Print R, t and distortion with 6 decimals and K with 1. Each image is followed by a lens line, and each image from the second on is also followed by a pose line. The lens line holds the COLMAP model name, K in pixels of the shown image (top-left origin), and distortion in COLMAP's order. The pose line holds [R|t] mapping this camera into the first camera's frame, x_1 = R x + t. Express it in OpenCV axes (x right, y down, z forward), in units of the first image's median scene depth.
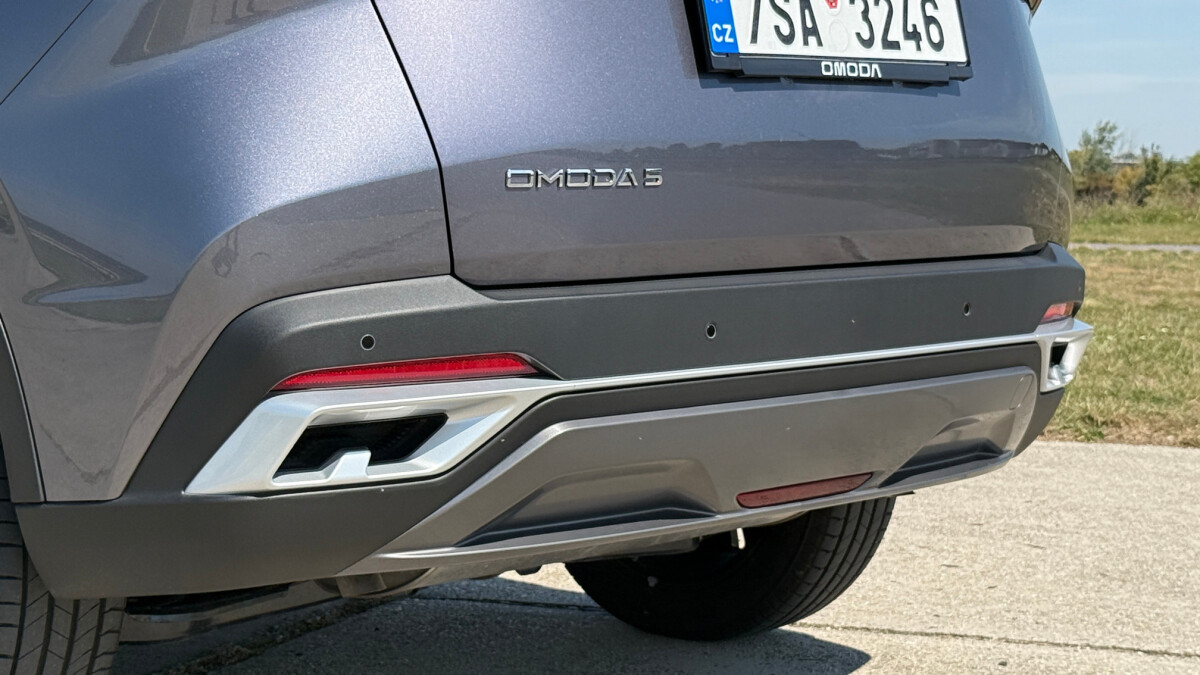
lens RADIAL K [[2560.3, 0, 603.1], [0, 2560.3, 338.6], [0, 0, 1]] dist [0.098154, 0.000000]
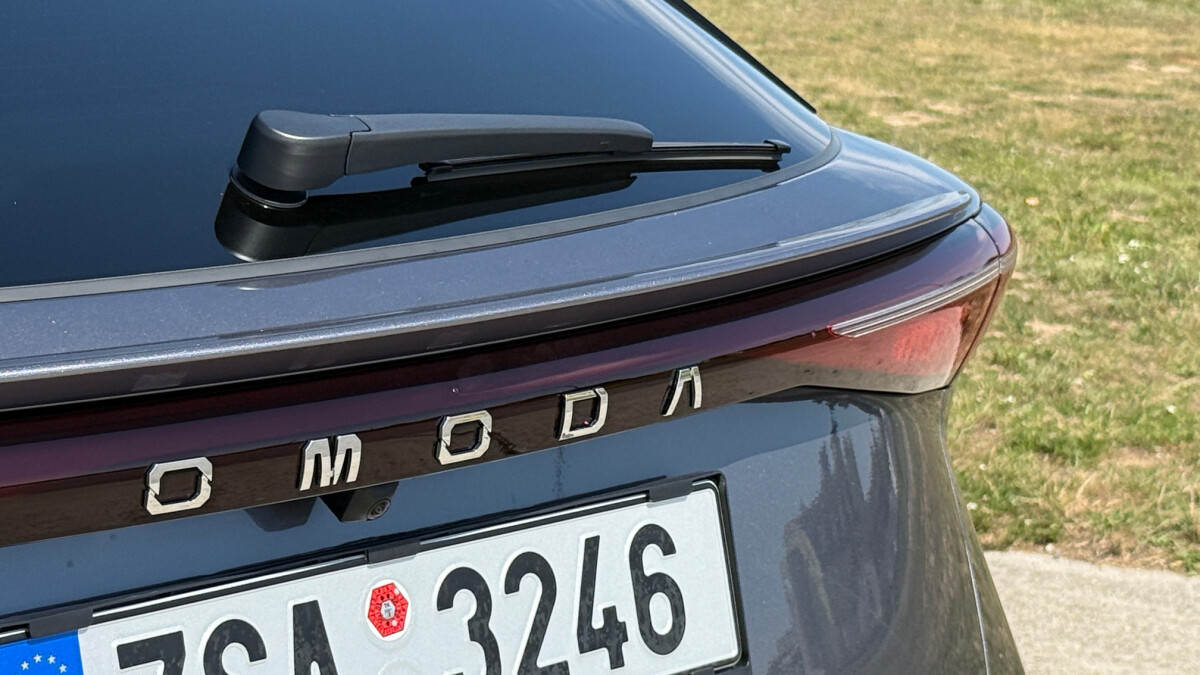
lens RADIAL K [[3213.9, 0, 600.4], [0, 3213.9, 338.5], [0, 0, 1]] dist [0.019176, 0.000000]
pose [[0.999276, 0.031075, -0.021969, 0.137653], [-0.028619, 0.994121, 0.104421, -0.240321], [0.025084, -0.103717, 0.994290, 0.470943]]
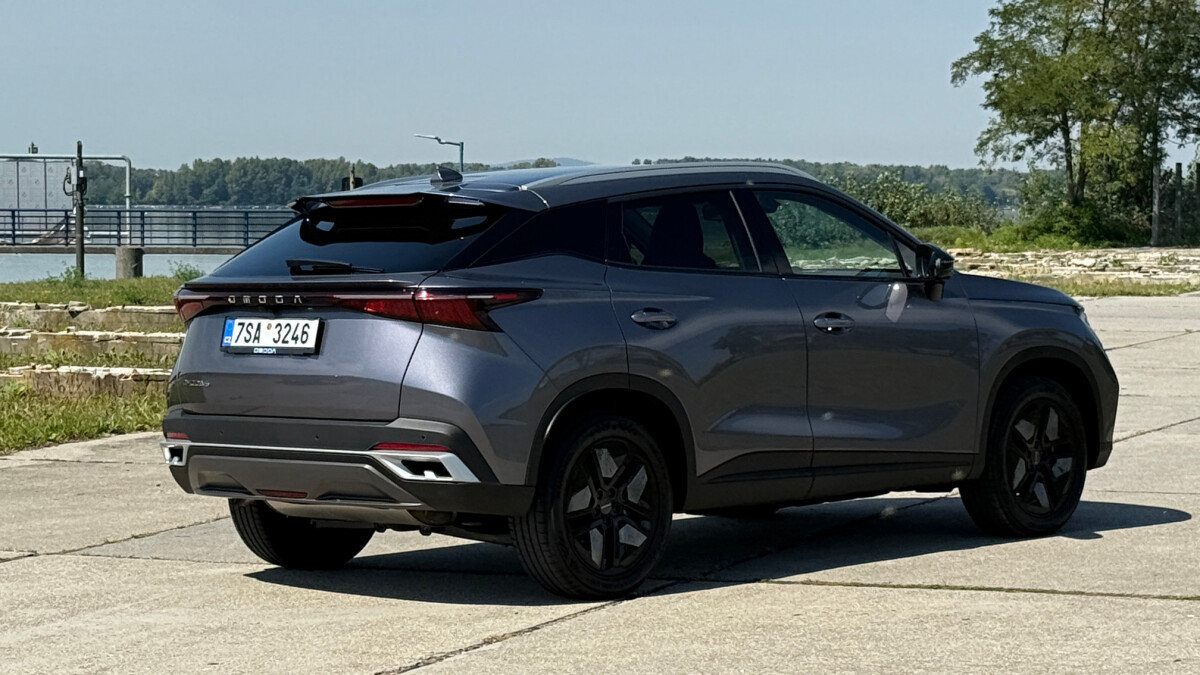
lens RADIAL K [[3213.9, 0, 600.2], [0, 3213.9, 337.9], [0, 0, 1]] dist [0.019176, 0.000000]
pose [[-0.038901, 0.028672, -0.998832, 3.871912], [-0.065391, 0.997373, 0.031177, -0.265636], [0.997101, 0.066528, -0.036924, 1.547464]]
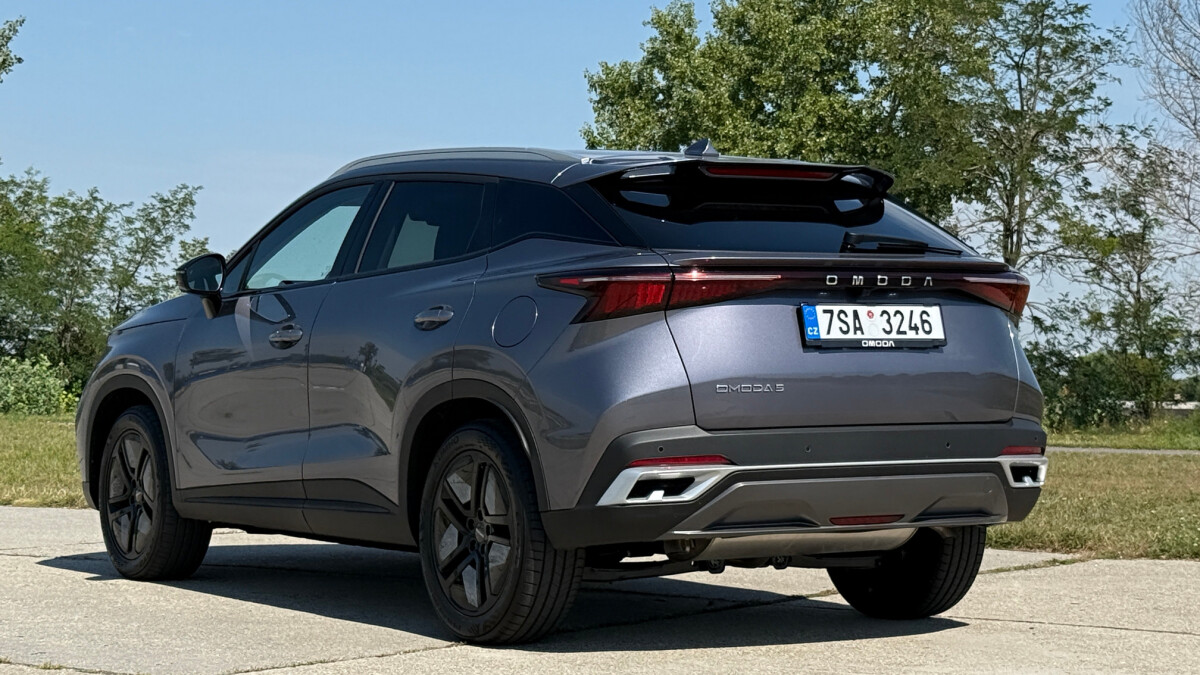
lens RADIAL K [[2560.3, 0, 598.6], [0, 2560.3, 337.9], [0, 0, 1]] dist [0.098154, 0.000000]
pose [[0.963652, -0.012496, -0.266869, 0.496820], [-0.011297, 0.996106, -0.087436, 0.106636], [0.266922, 0.087272, 0.959758, -1.423767]]
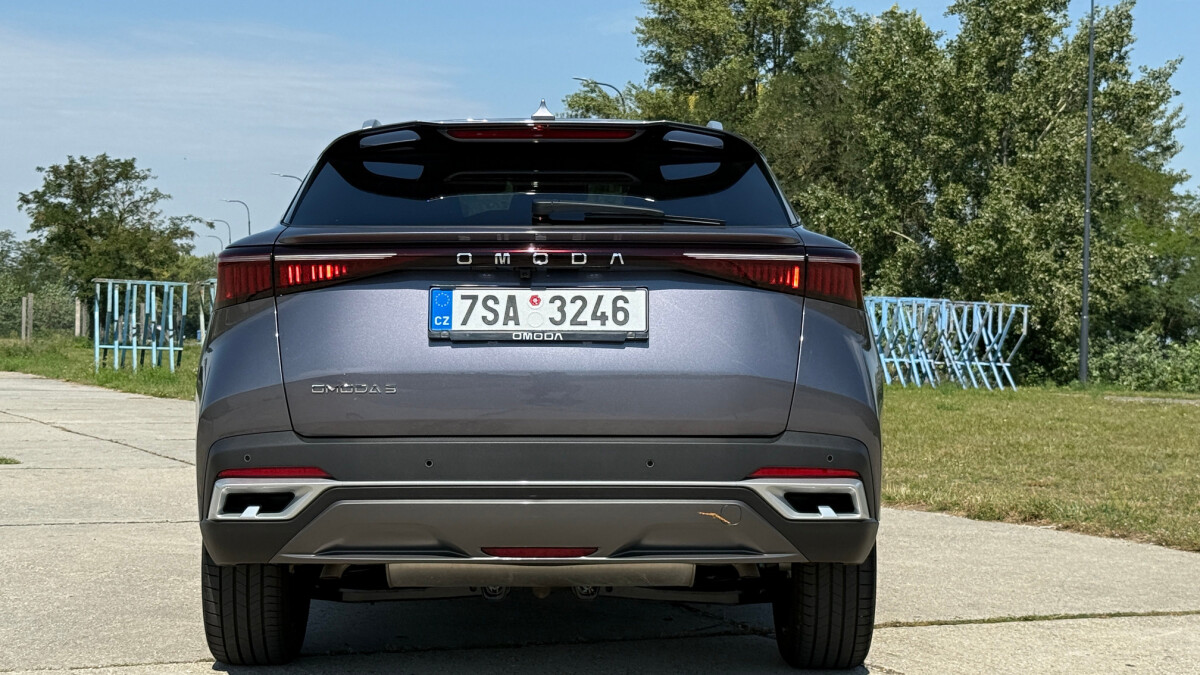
lens RADIAL K [[2048.4, 0, 601.6], [0, 2048.4, 338.4], [0, 0, 1]] dist [0.072746, 0.000000]
pose [[0.679097, -0.006119, -0.734023, 1.307209], [-0.057833, 0.996411, -0.061812, -0.008800], [0.731767, 0.084427, 0.676306, -0.031975]]
